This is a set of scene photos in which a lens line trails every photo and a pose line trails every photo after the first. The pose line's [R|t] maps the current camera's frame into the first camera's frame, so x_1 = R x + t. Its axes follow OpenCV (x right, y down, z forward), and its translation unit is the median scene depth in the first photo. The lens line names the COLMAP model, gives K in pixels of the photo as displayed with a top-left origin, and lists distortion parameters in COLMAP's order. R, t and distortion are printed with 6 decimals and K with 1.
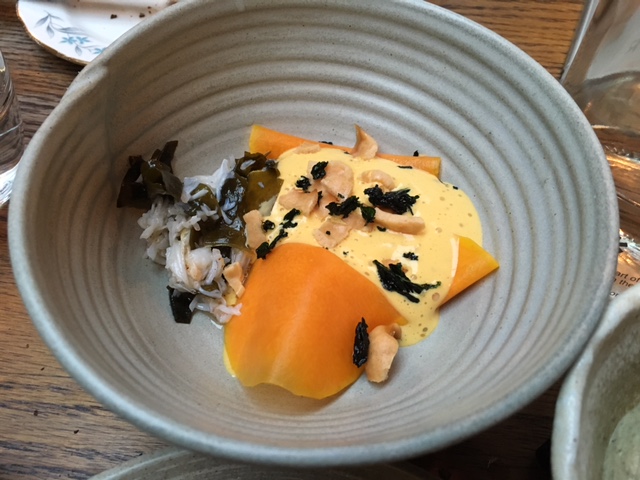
lens RADIAL K [[555.1, 0, 319.1], [0, 555.1, 239.5], [0, 0, 1]] dist [0.060259, -0.105486]
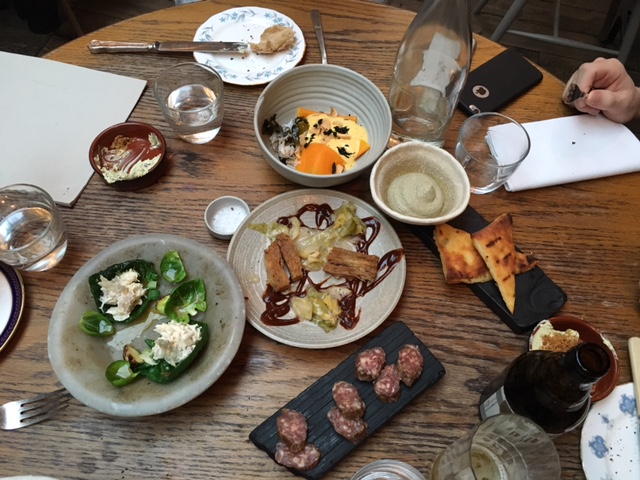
lens RADIAL K [[555.1, 0, 319.3], [0, 555.1, 235.3], [0, 0, 1]] dist [0.060259, -0.105486]
pose [[0.998653, -0.038419, 0.034861, -0.155492], [0.034412, 0.993443, 0.109029, 0.199536], [-0.038821, -0.107683, 0.993427, -2.521537]]
